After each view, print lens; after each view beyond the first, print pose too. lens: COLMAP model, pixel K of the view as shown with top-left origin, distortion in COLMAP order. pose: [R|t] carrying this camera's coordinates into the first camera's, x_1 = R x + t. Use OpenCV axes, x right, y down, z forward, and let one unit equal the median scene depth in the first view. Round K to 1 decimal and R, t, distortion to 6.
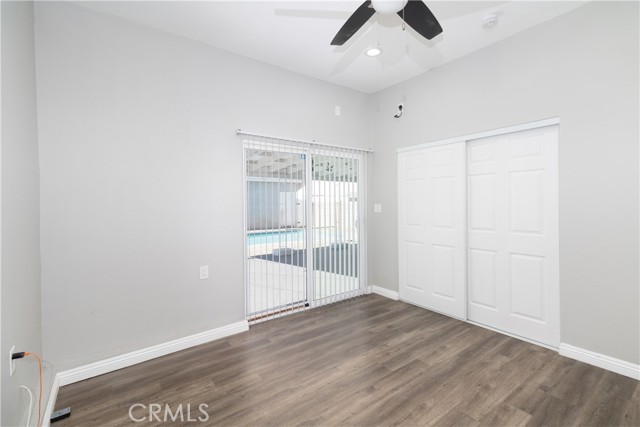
lens RADIAL K [[296.5, 0, 328.5], [0, 296.5, 204.7], [0, 0, 1]] dist [0.000323, -0.000173]
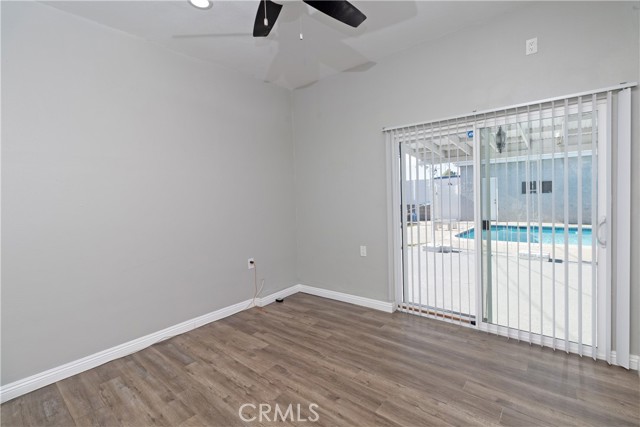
lens RADIAL K [[296.5, 0, 328.5], [0, 296.5, 204.7], [0, 0, 1]] dist [0.000323, -0.000173]
pose [[0.212951, 0.033185, -0.976499, 0.708486], [0.028729, 0.998778, 0.040207, -0.022879], [0.976640, -0.036616, 0.211738, 0.544118]]
